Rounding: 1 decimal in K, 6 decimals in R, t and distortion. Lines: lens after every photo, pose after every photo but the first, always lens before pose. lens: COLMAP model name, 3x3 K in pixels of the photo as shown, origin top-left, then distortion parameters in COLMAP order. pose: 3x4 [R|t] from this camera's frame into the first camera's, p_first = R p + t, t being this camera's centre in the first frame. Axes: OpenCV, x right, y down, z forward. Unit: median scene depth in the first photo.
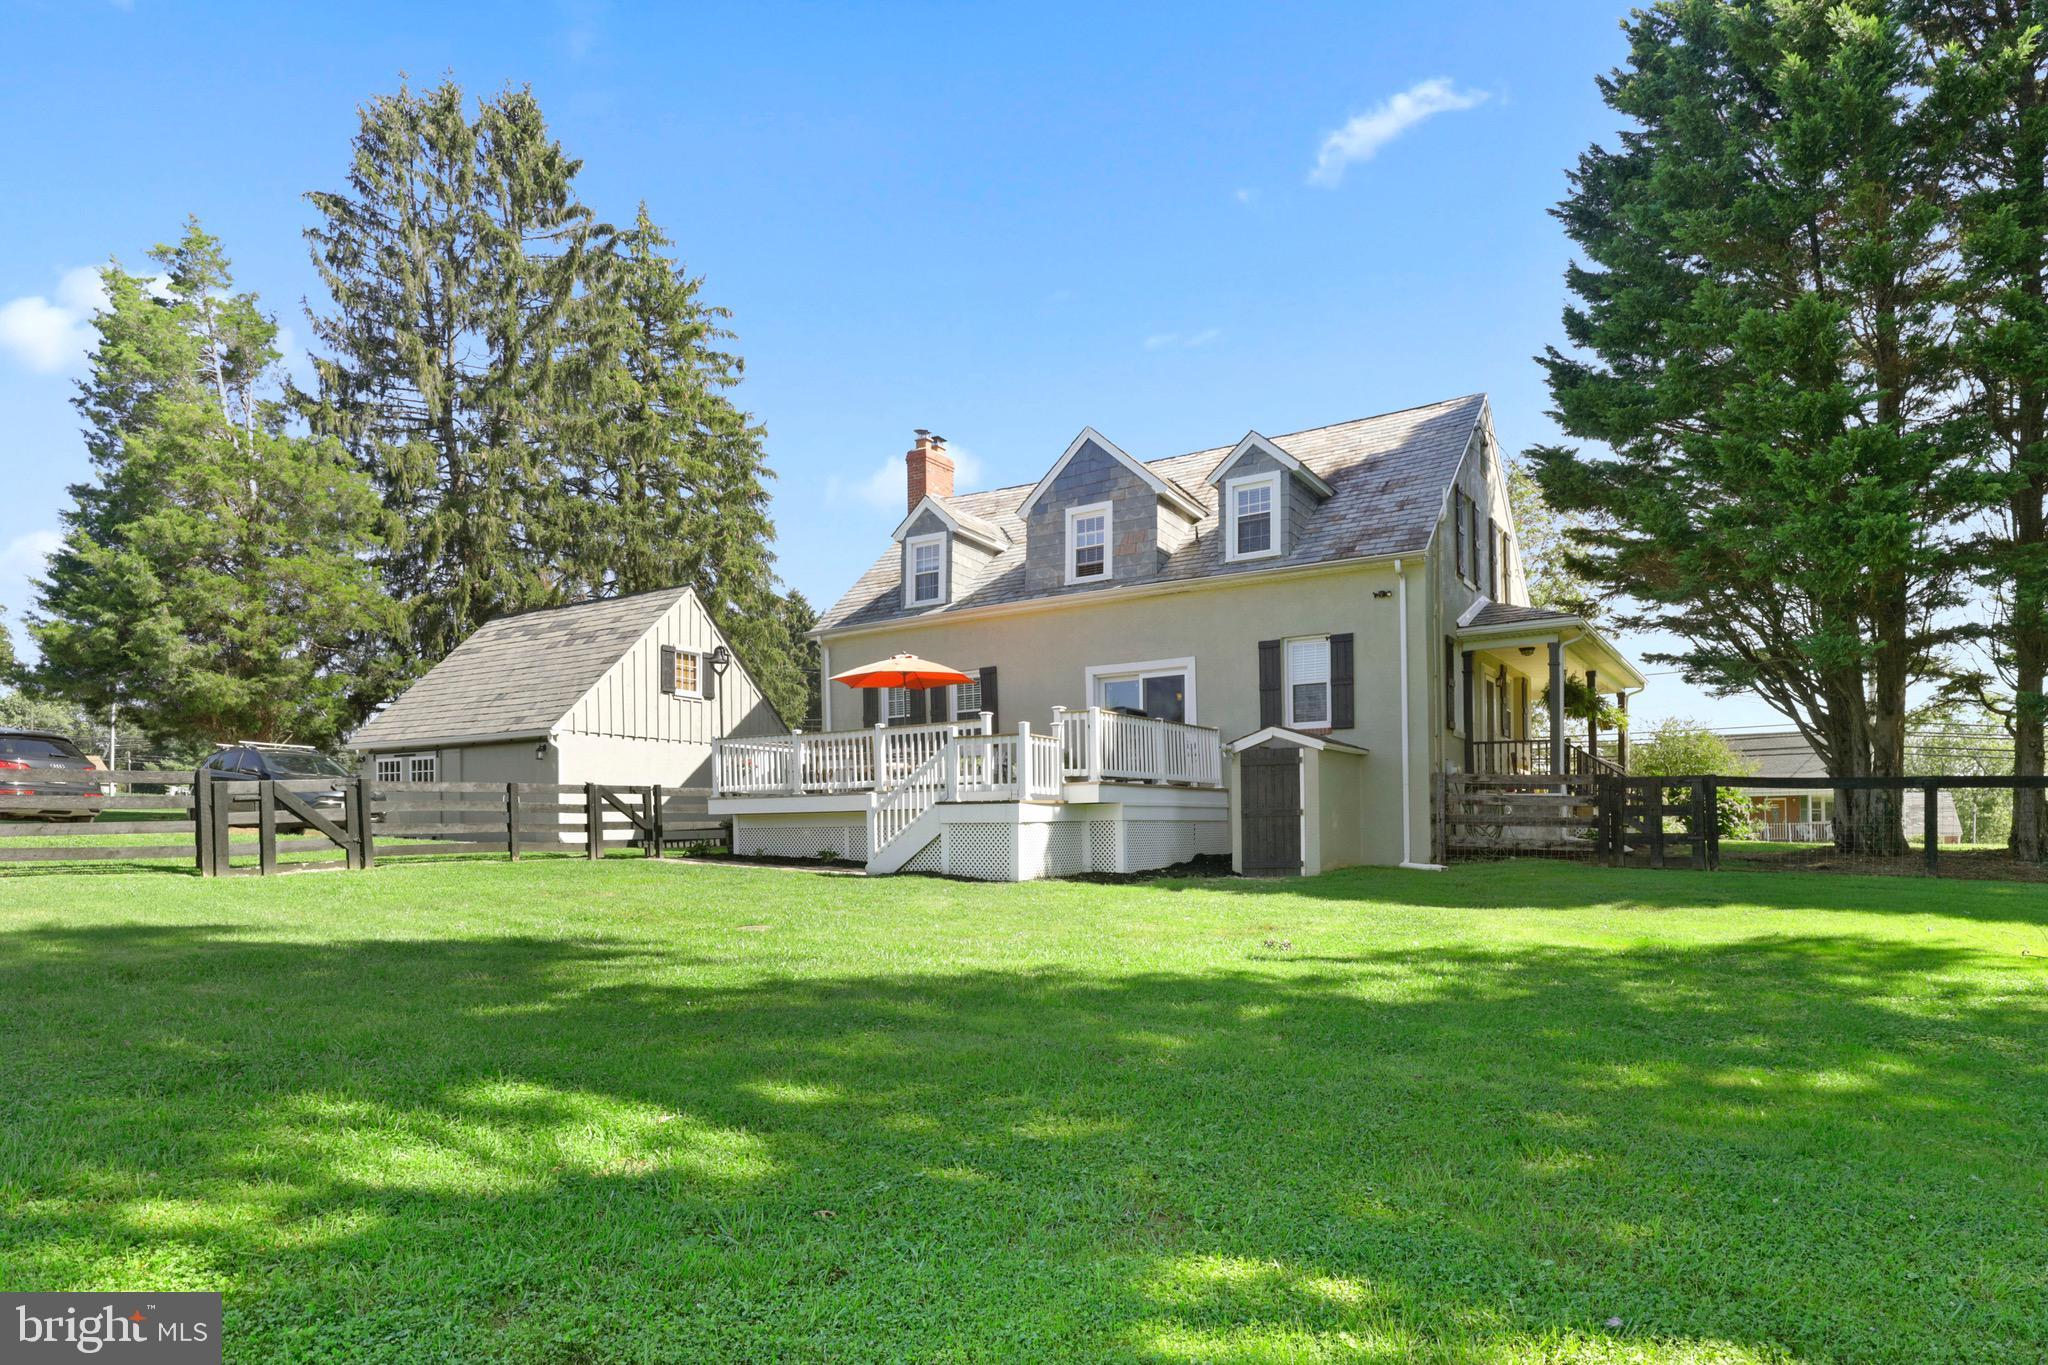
lens RADIAL K [[1228.3, 0, 1020.3], [0, 1228.3, 773.8], [0, 0, 1]] dist [-0.000220, 0.000299]
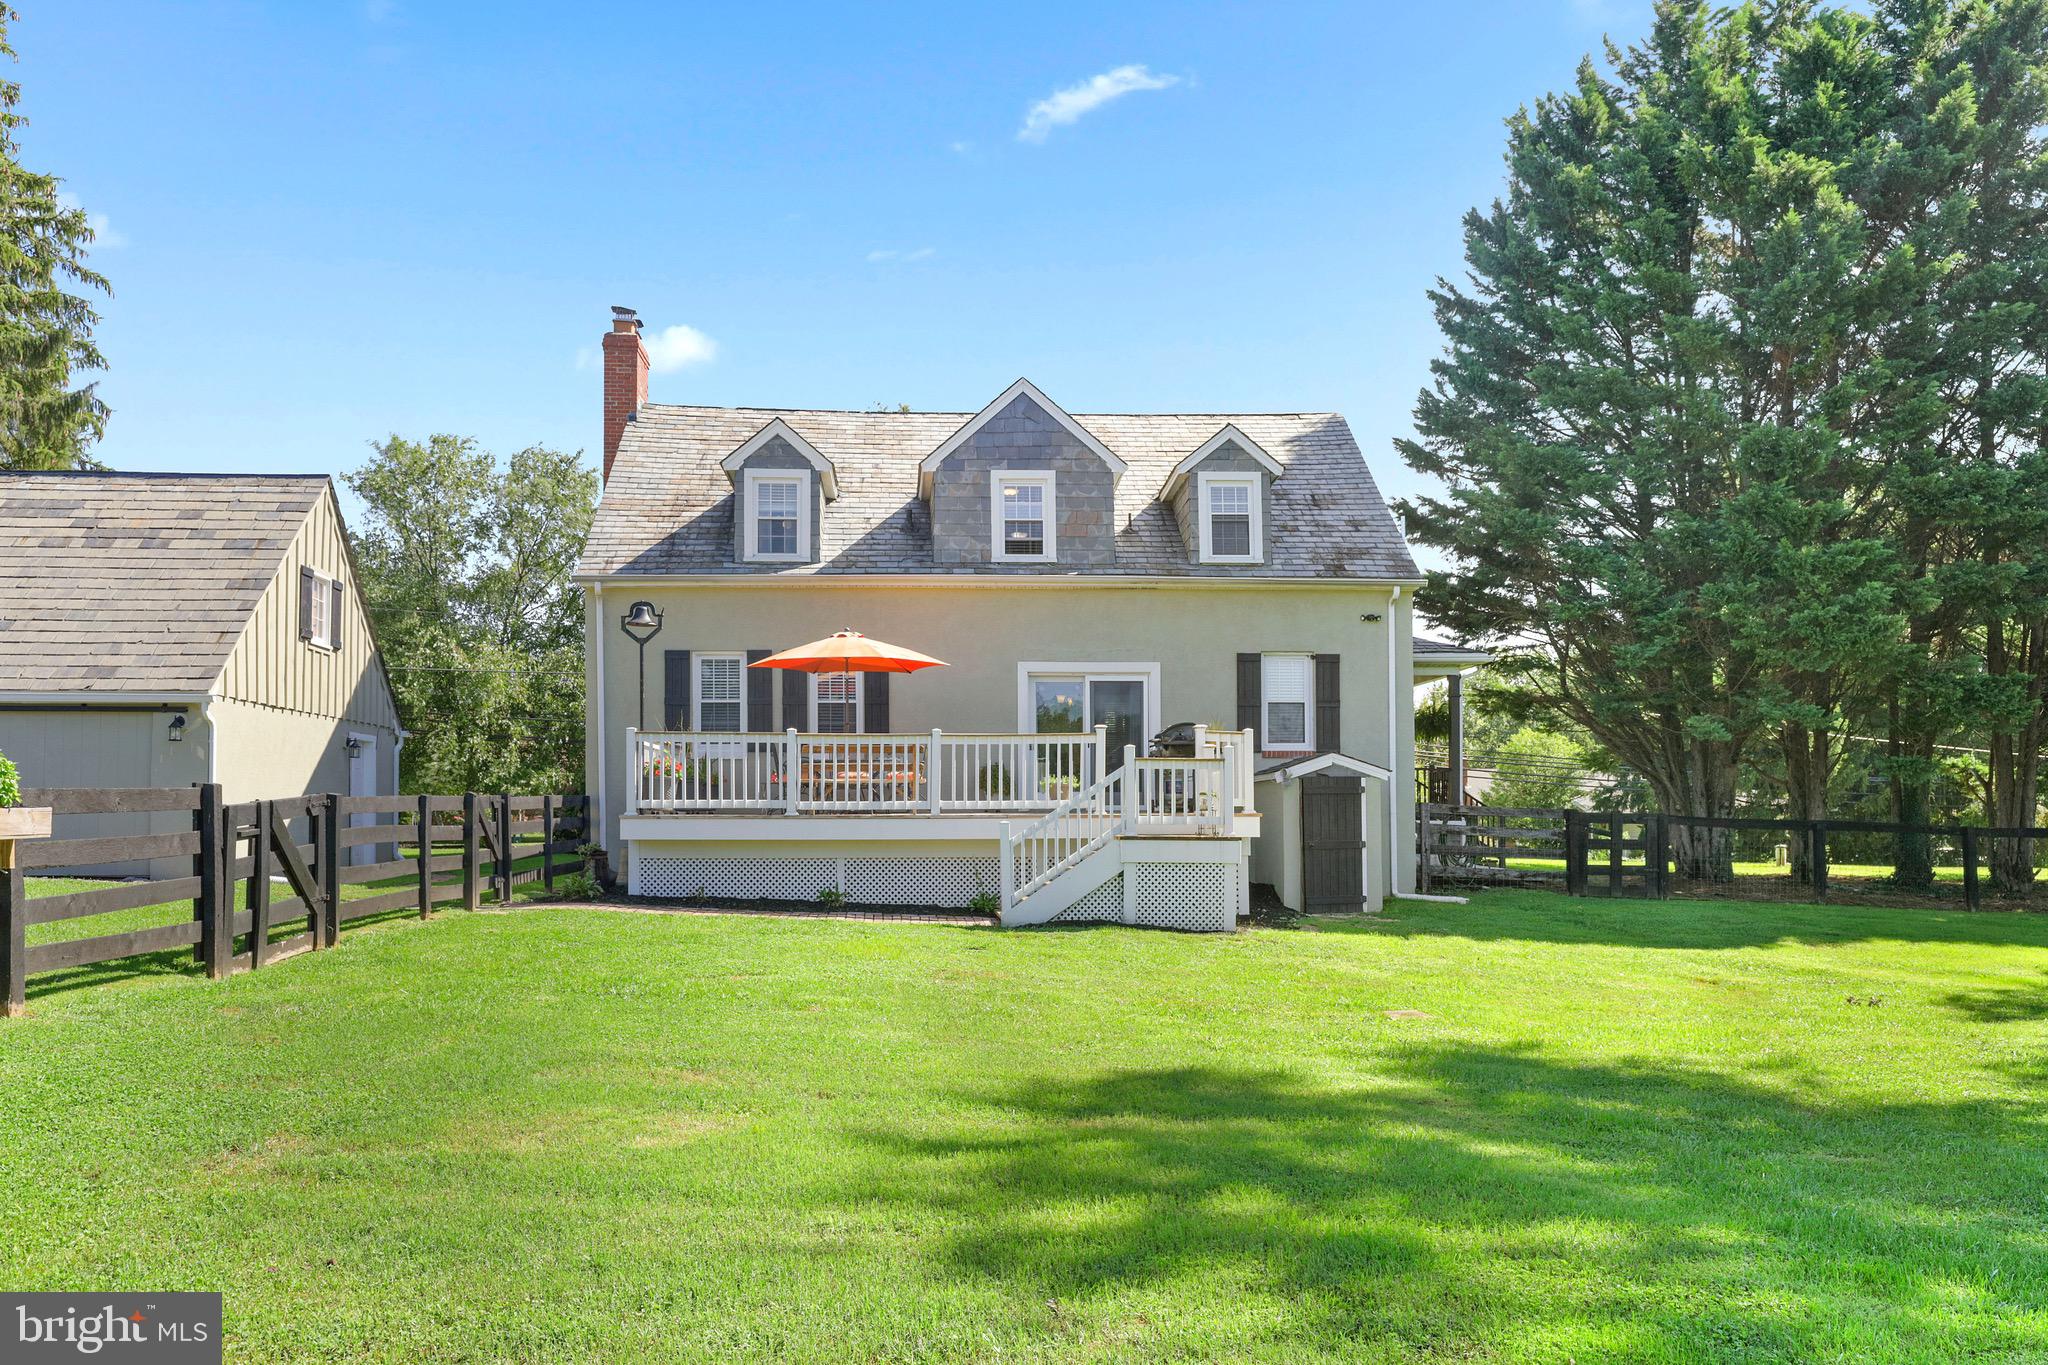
lens RADIAL K [[1529.9, 0, 1024.0], [0, 1529.9, 682.5], [0, 0, 1]] dist [-0.007795, -0.001000]
pose [[0.816375, 0.059628, 0.574435, -0.551966], [-0.036336, 0.997988, -0.051954, -0.018808], [-0.576378, 0.021542, 0.816900, 0.144889]]
